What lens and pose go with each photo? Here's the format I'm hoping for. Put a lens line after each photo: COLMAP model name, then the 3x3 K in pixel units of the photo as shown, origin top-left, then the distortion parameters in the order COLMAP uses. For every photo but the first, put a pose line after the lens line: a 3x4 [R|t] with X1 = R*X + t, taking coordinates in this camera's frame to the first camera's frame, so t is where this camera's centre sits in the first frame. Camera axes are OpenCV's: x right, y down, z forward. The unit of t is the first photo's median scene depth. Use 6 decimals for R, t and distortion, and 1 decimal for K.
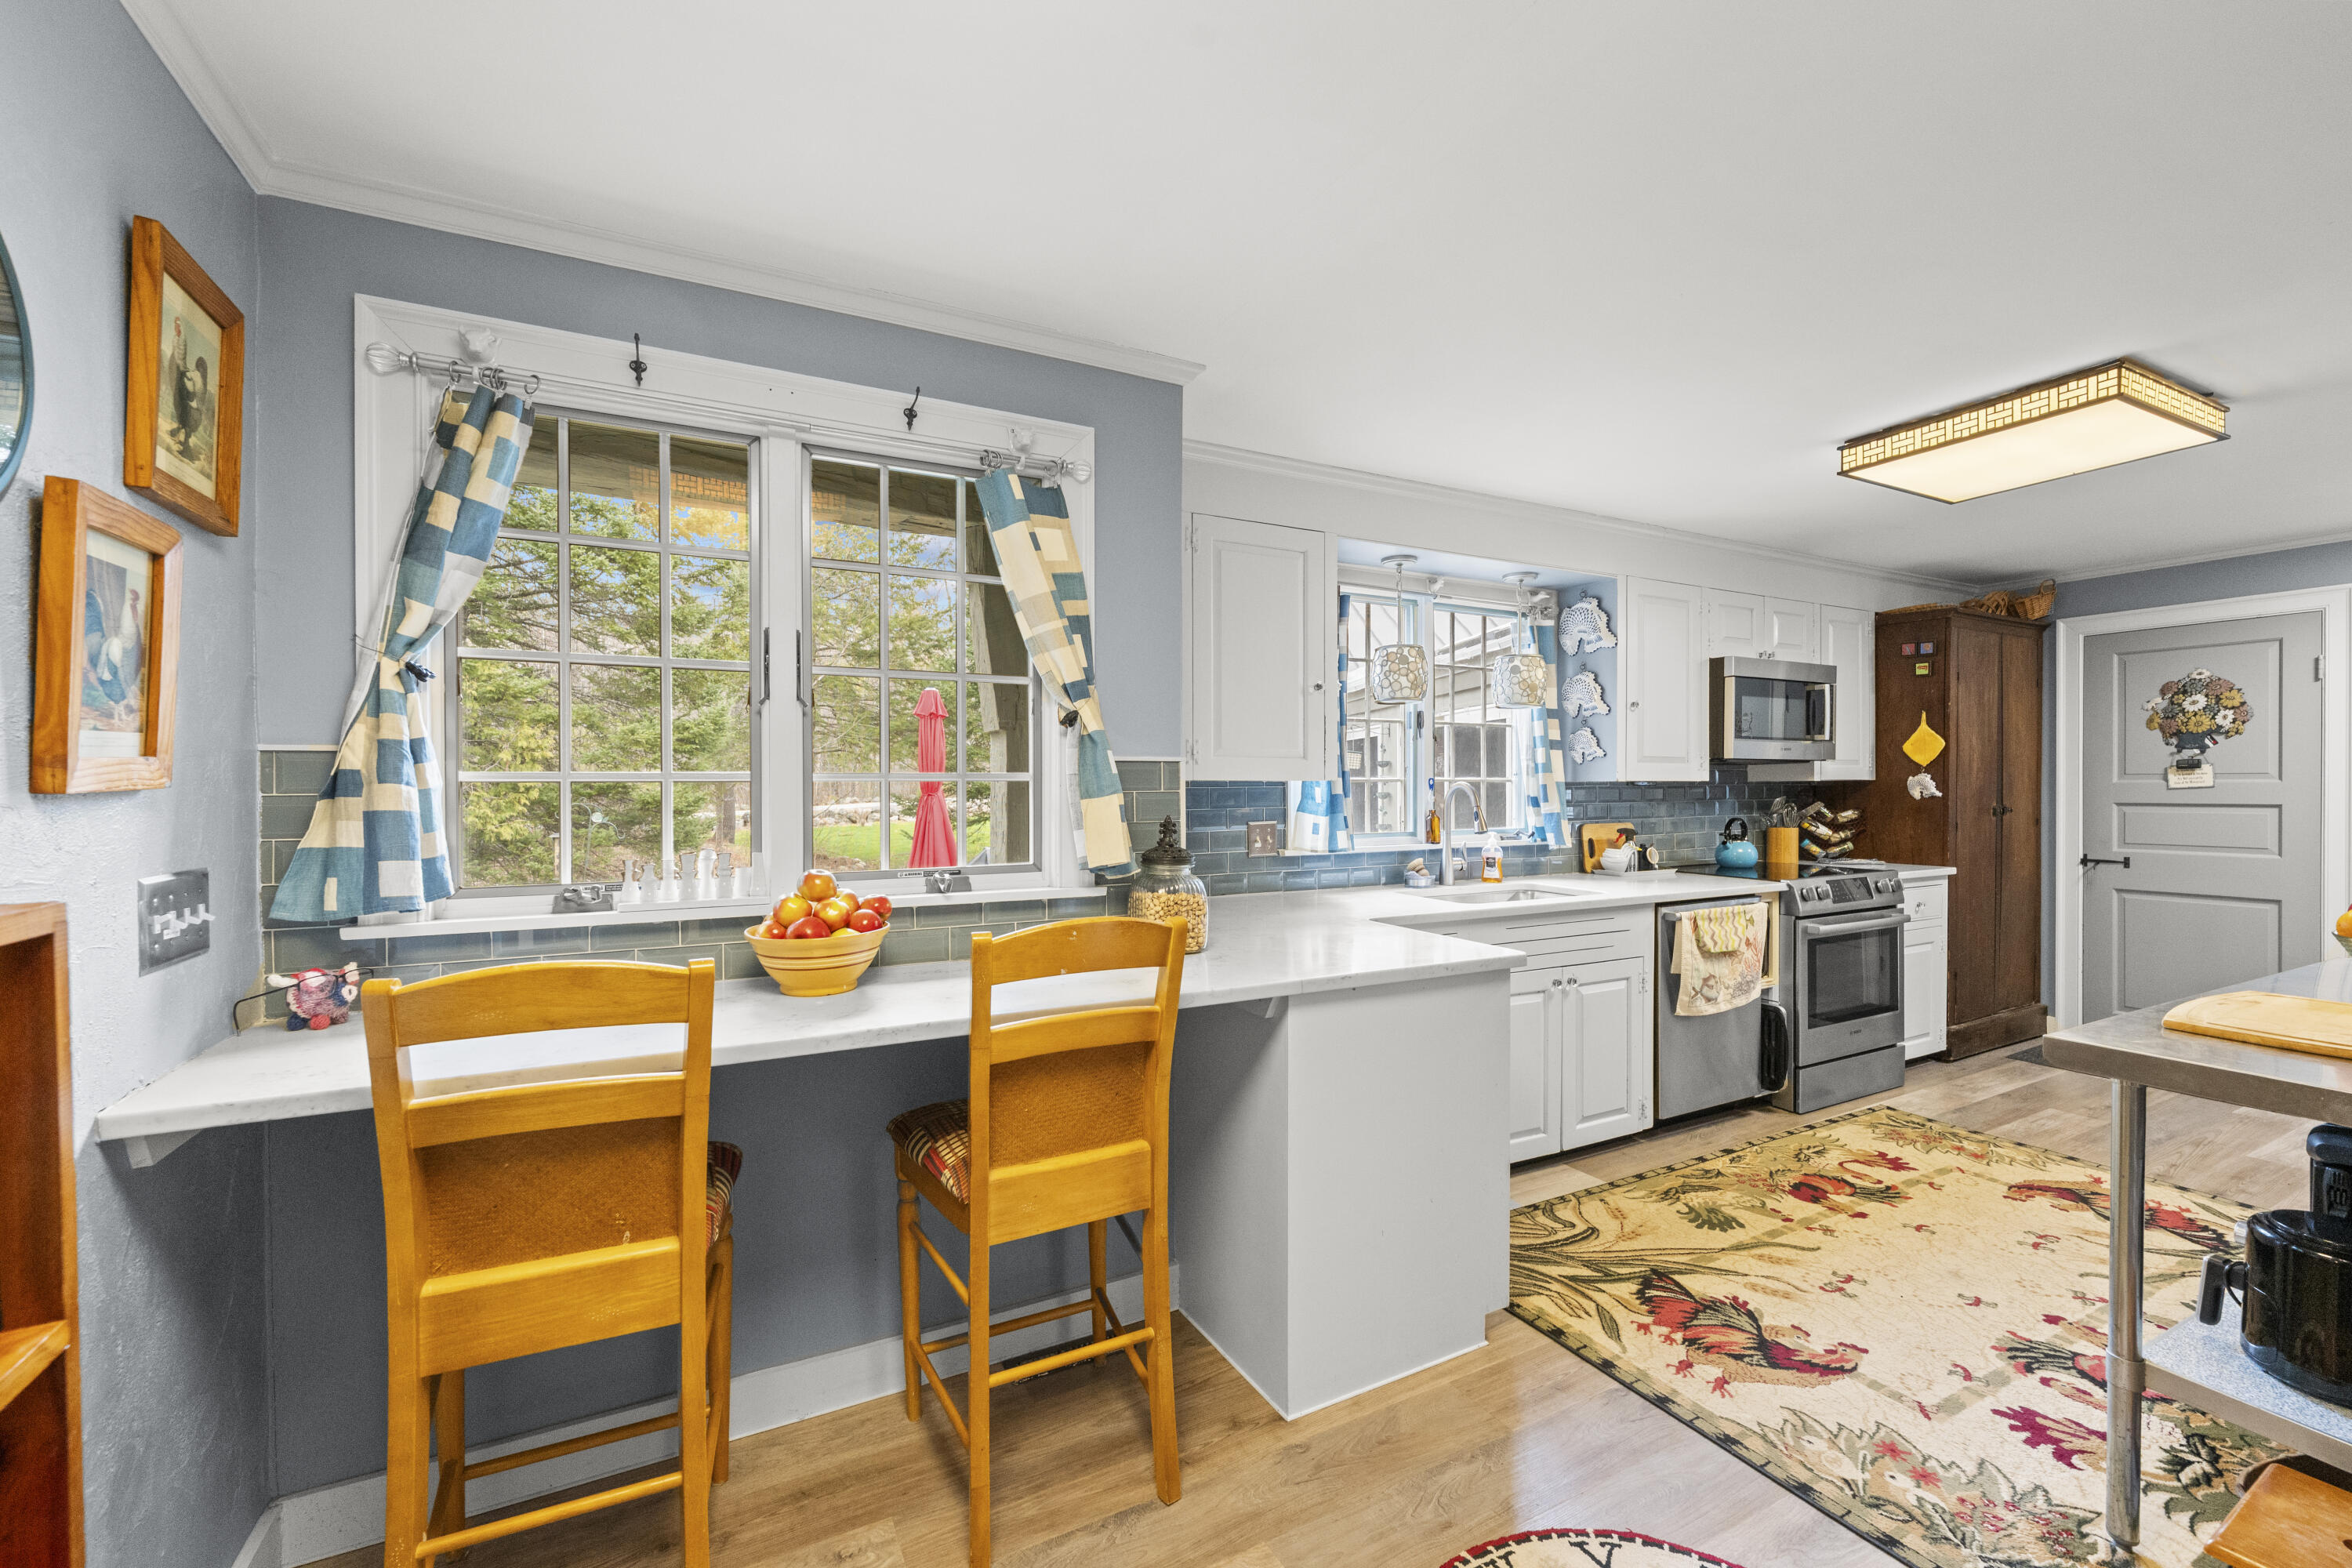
lens RADIAL K [[961.0, 0, 1160.3], [0, 961.0, 793.0], [0, 0, 1]] dist [-0.002751, -0.000578]
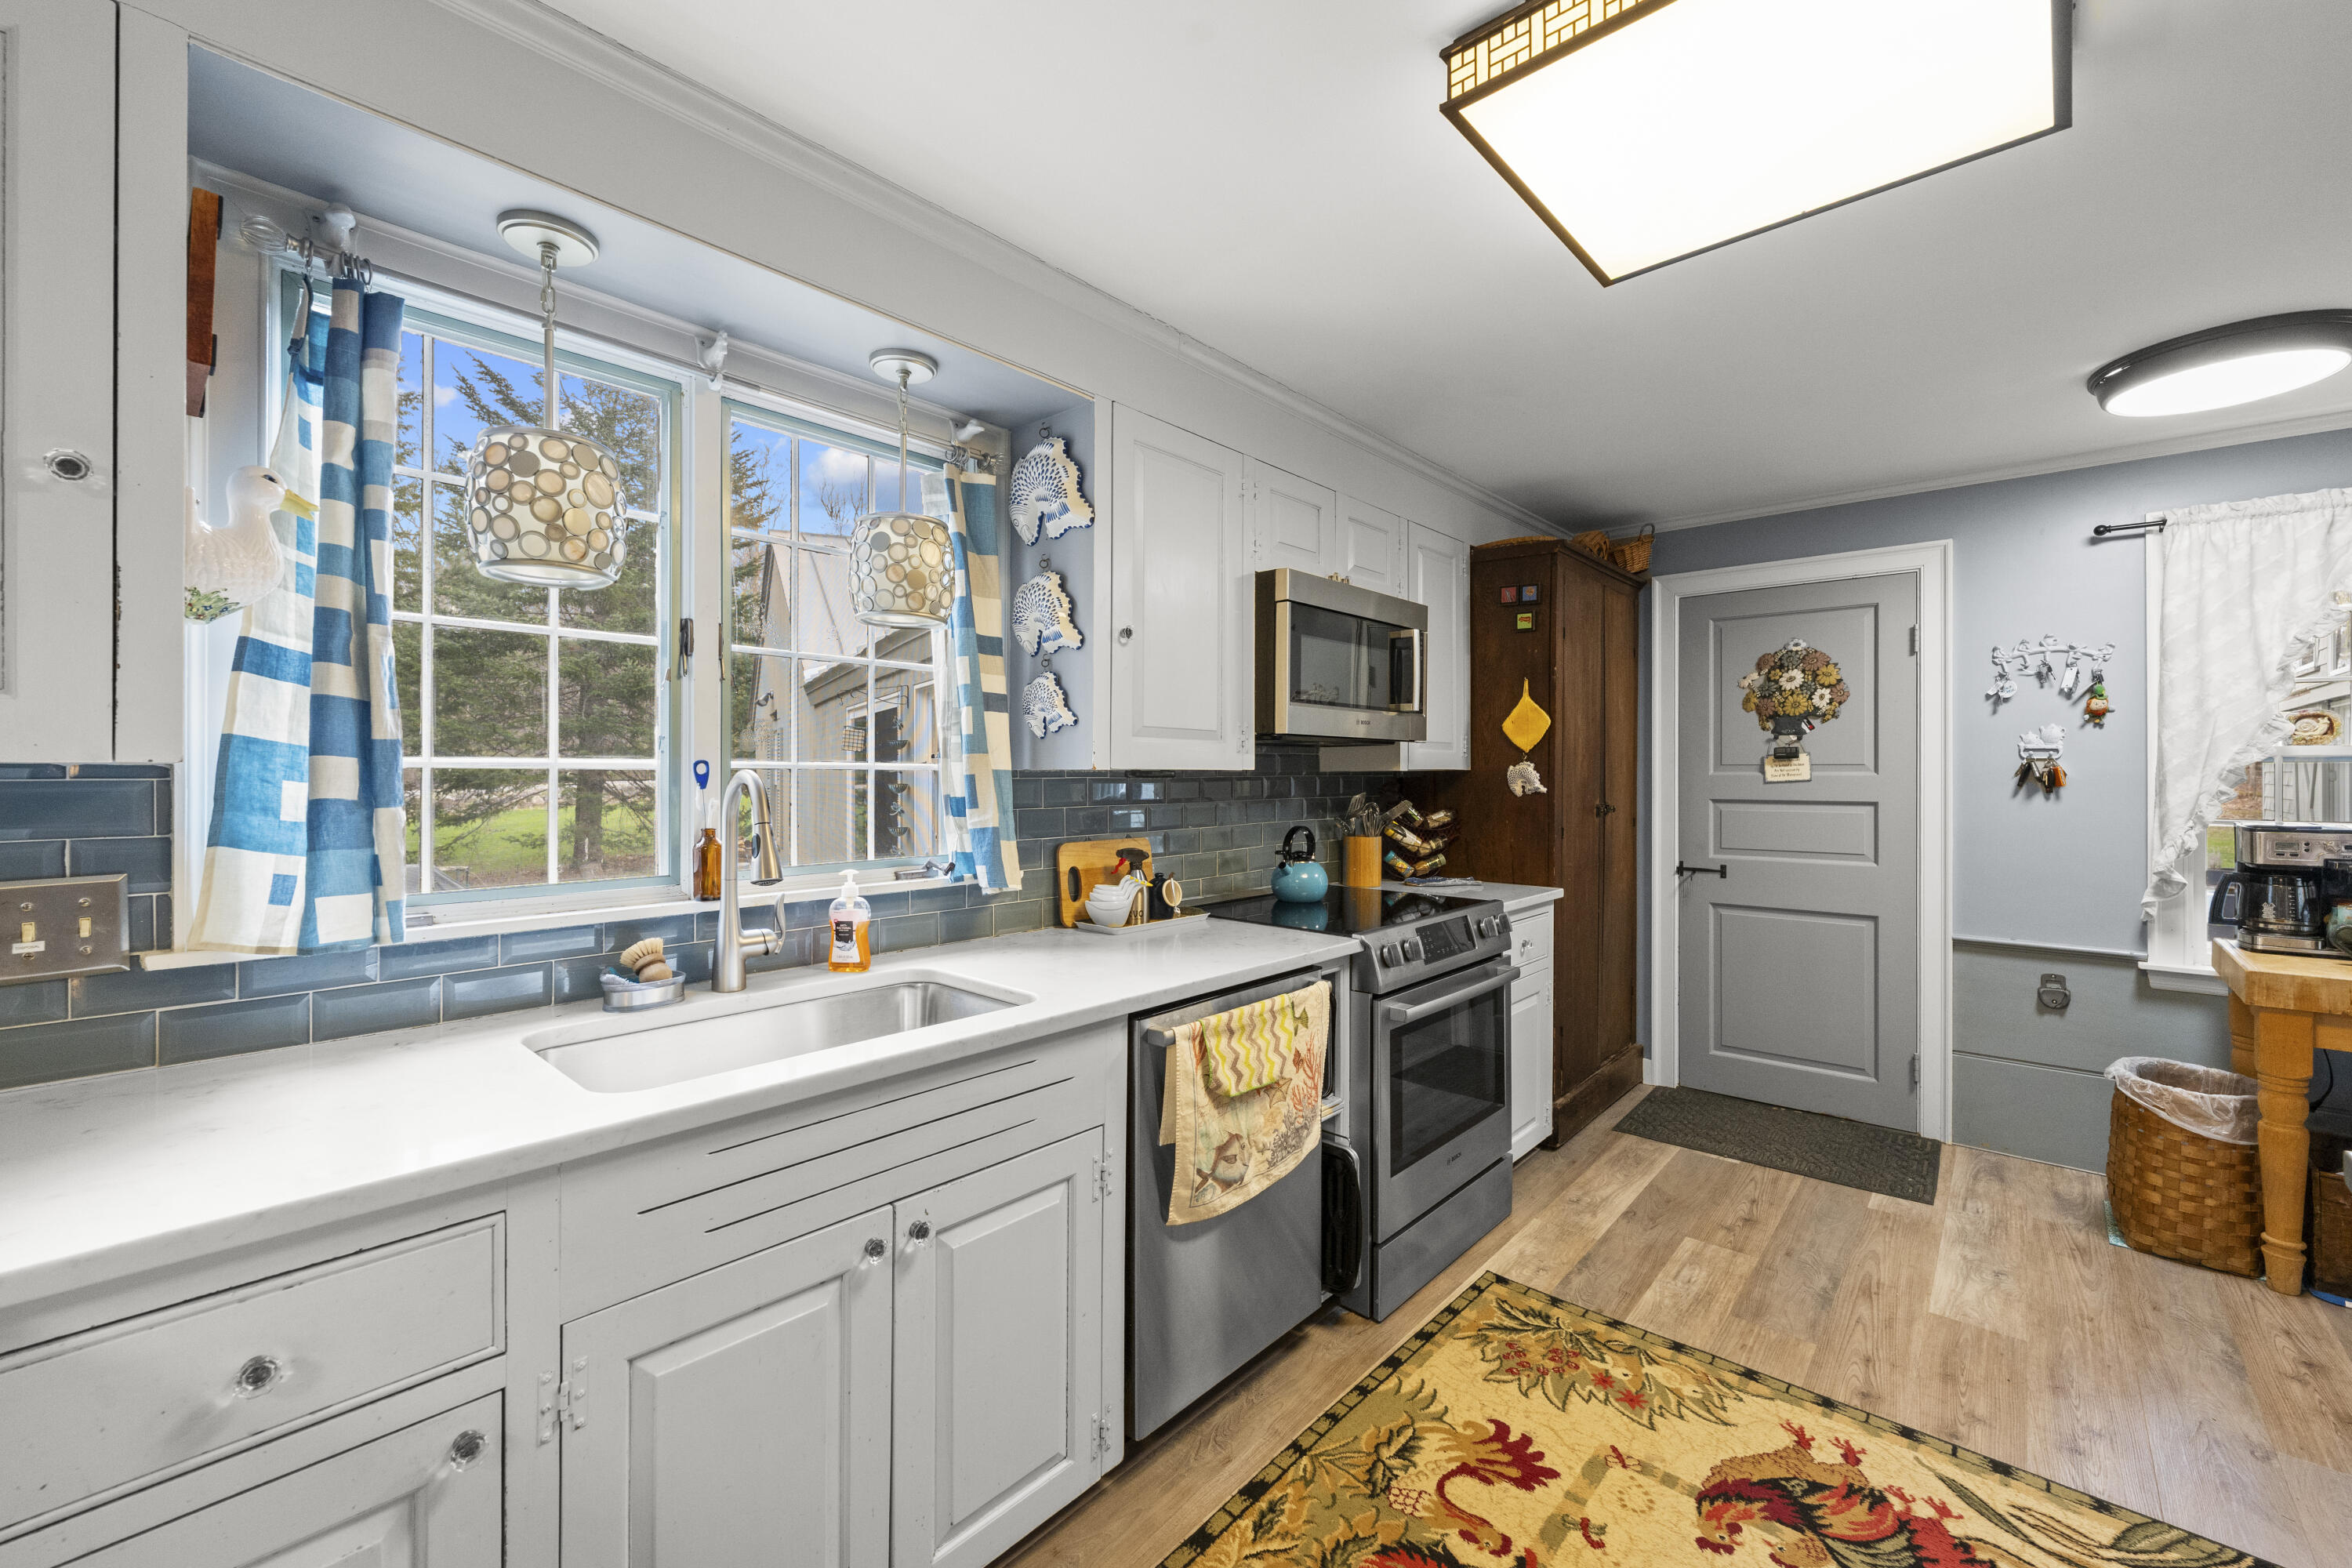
lens RADIAL K [[913.8, 0, 1179.7], [0, 913.8, 774.6], [0, 0, 1]] dist [0.002236, 0.000043]
pose [[0.936536, 0.003875, 0.350550, 0.325036], [-0.001984, 0.999981, -0.005755, -0.006269], [-0.350566, 0.004694, 0.936526, 0.472835]]
